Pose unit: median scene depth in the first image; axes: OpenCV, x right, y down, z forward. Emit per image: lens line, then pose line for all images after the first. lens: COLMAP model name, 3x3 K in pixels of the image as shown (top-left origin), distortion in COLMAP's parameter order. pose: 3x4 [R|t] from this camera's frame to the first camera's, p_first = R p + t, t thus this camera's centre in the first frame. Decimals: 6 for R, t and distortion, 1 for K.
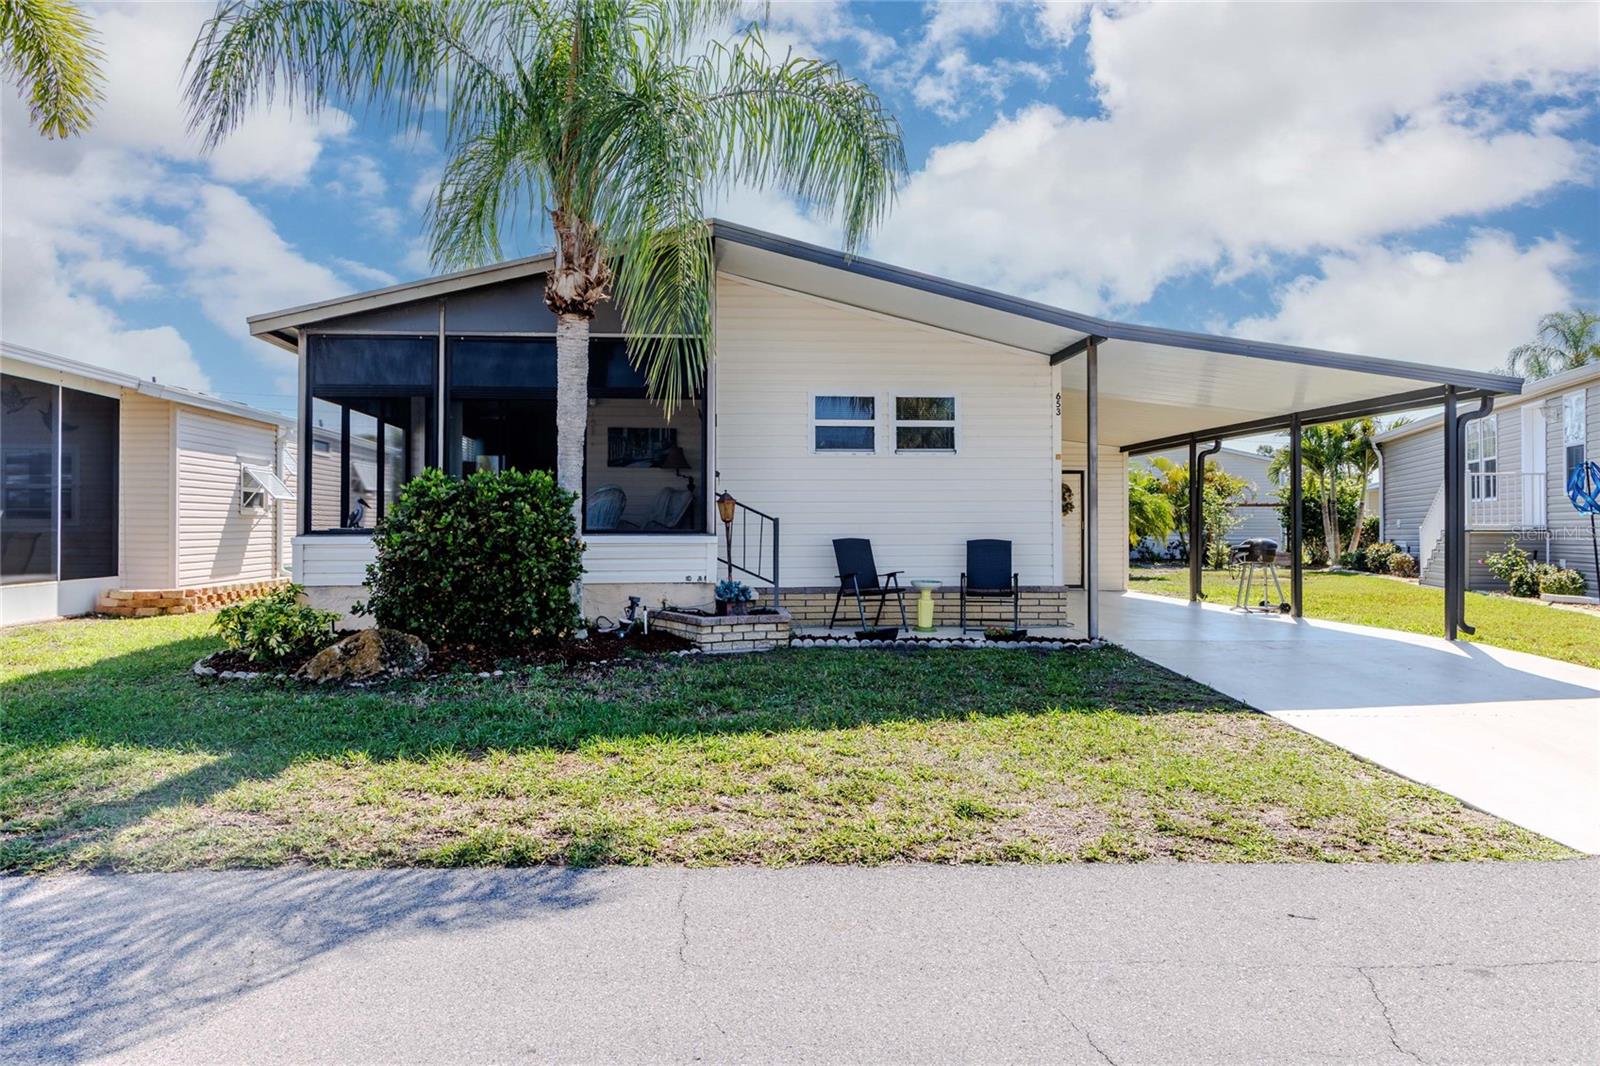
lens RADIAL K [[1077.2, 0, 804.6], [0, 1077.2, 519.8], [0, 0, 1]] dist [0.004975, -0.004070]
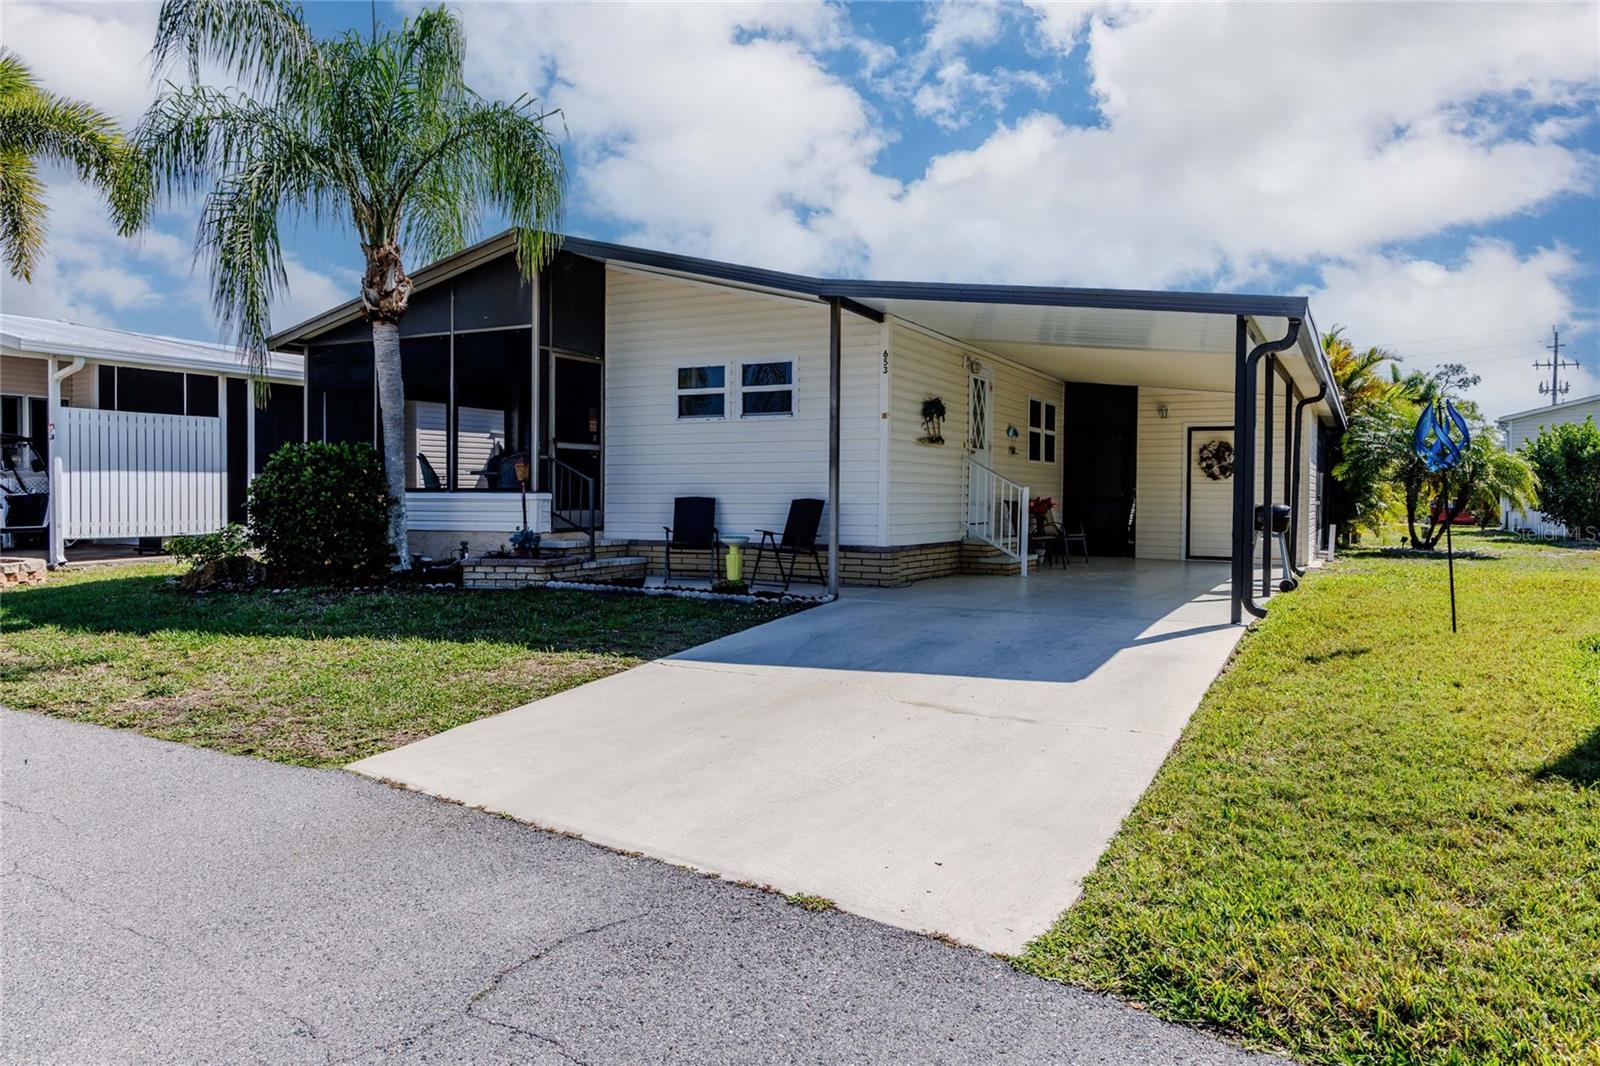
lens RADIAL K [[1077.2, 0, 833.3], [0, 1077.2, 523.0], [0, 0, 1]] dist [0.004975, -0.004070]
pose [[0.853919, 0.019609, -0.520036, 0.708025], [-0.002179, 0.999416, 0.034107, 0.005793], [0.520401, -0.027991, 0.853463, 0.133540]]
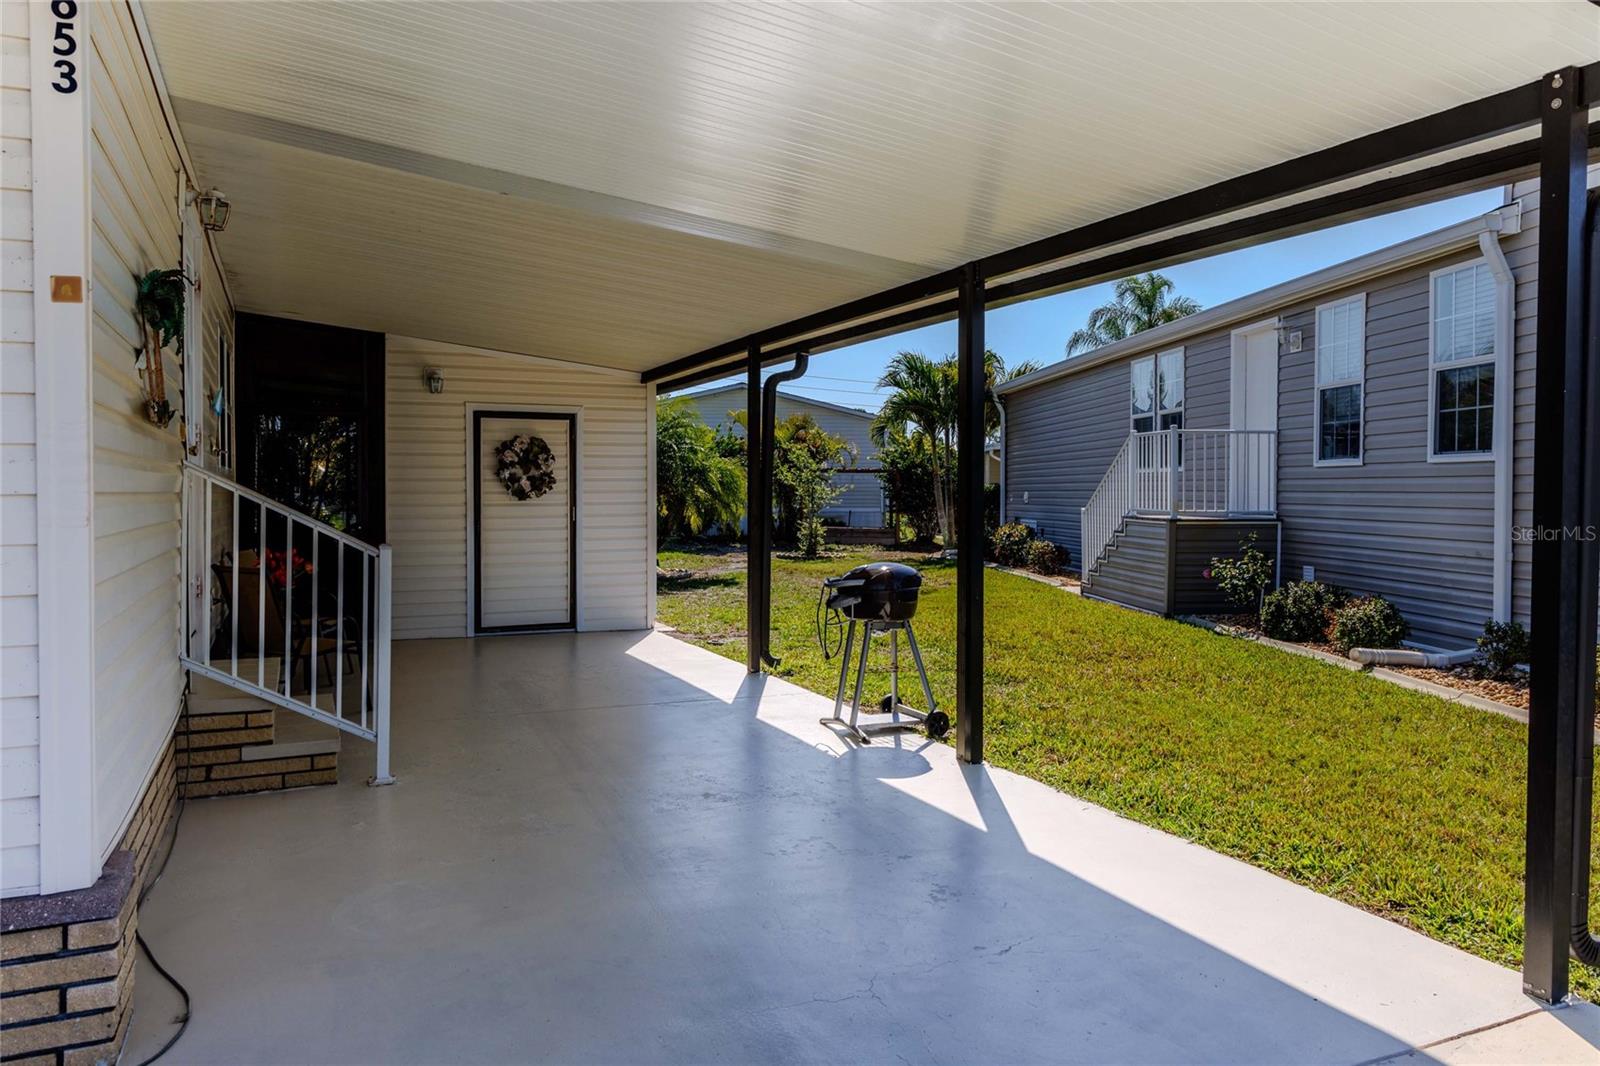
lens RADIAL K [[1077.2, 0, 781.0], [0, 1077.2, 505.3], [0, 0, 1]] dist [0.004975, -0.004070]
pose [[0.945015, -0.005716, 0.326976, 0.298637], [-0.002162, 0.999716, 0.023727, -0.021062], [-0.327019, -0.023129, 0.944735, 0.748922]]
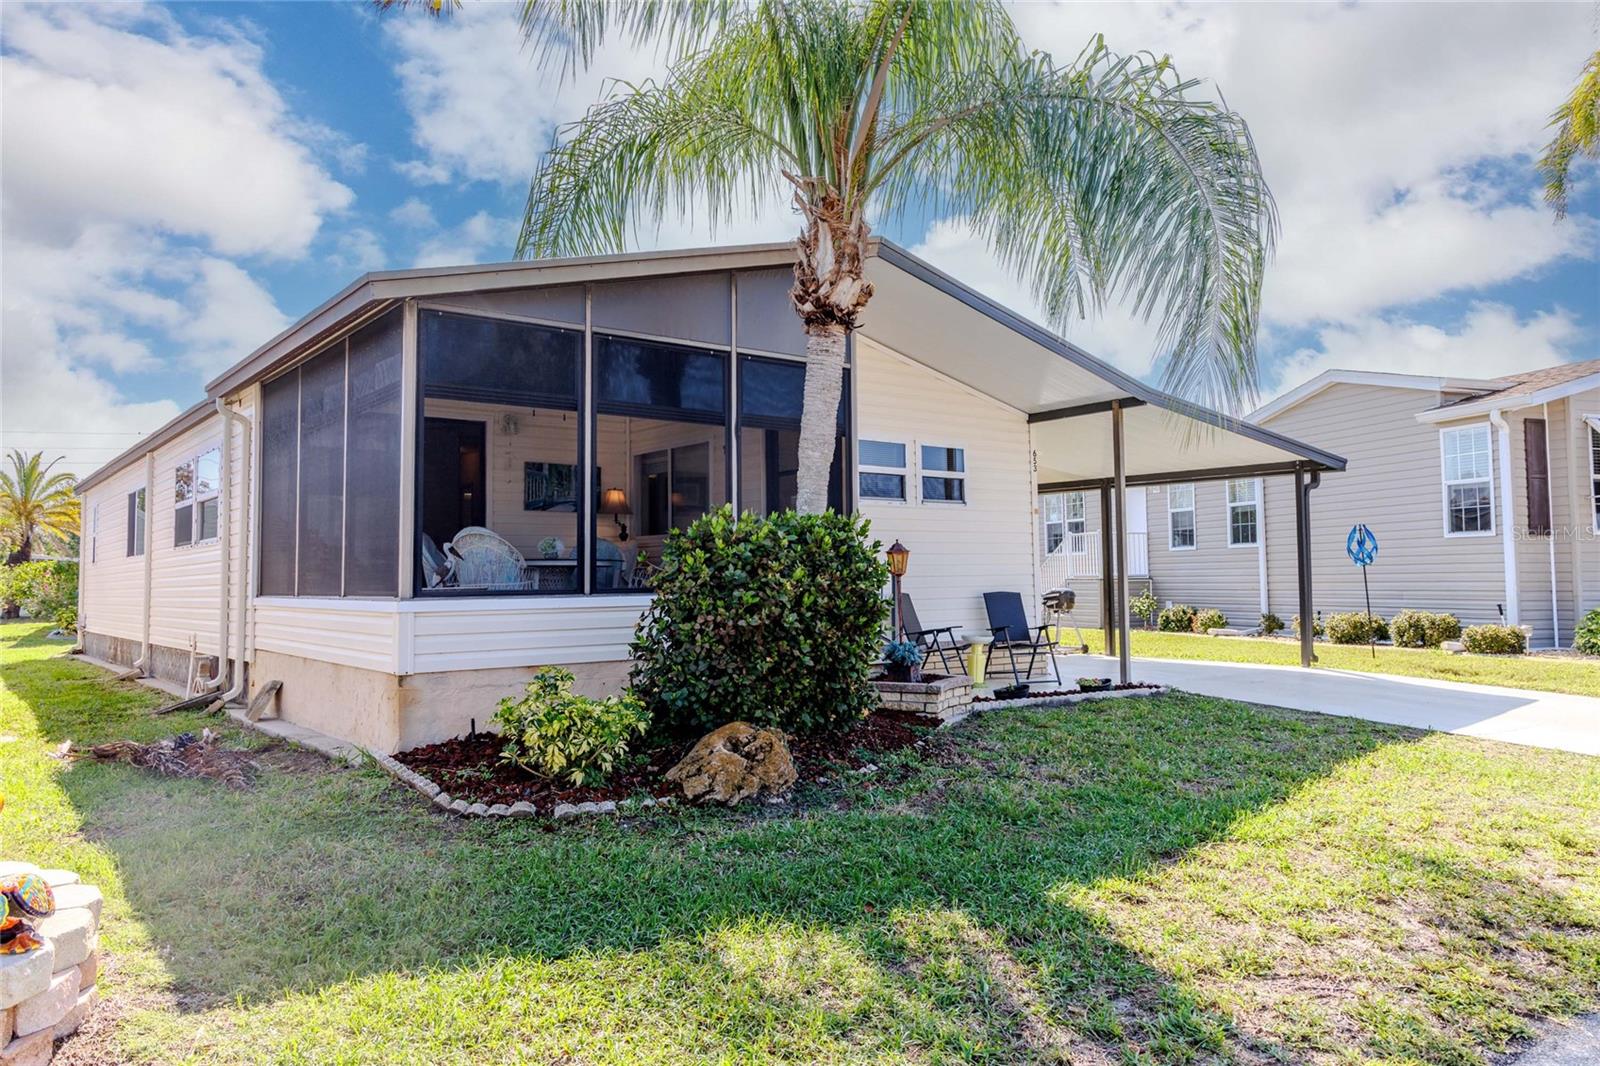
lens RADIAL K [[1077.2, 0, 790.3], [0, 1077.2, 529.9], [0, 0, 1]] dist [0.004975, -0.004070]
pose [[0.847023, 0.014031, 0.531372, -0.520594], [0.008808, 0.999144, -0.040421, 0.000011], [-0.531484, 0.038918, 0.846174, 0.244235]]
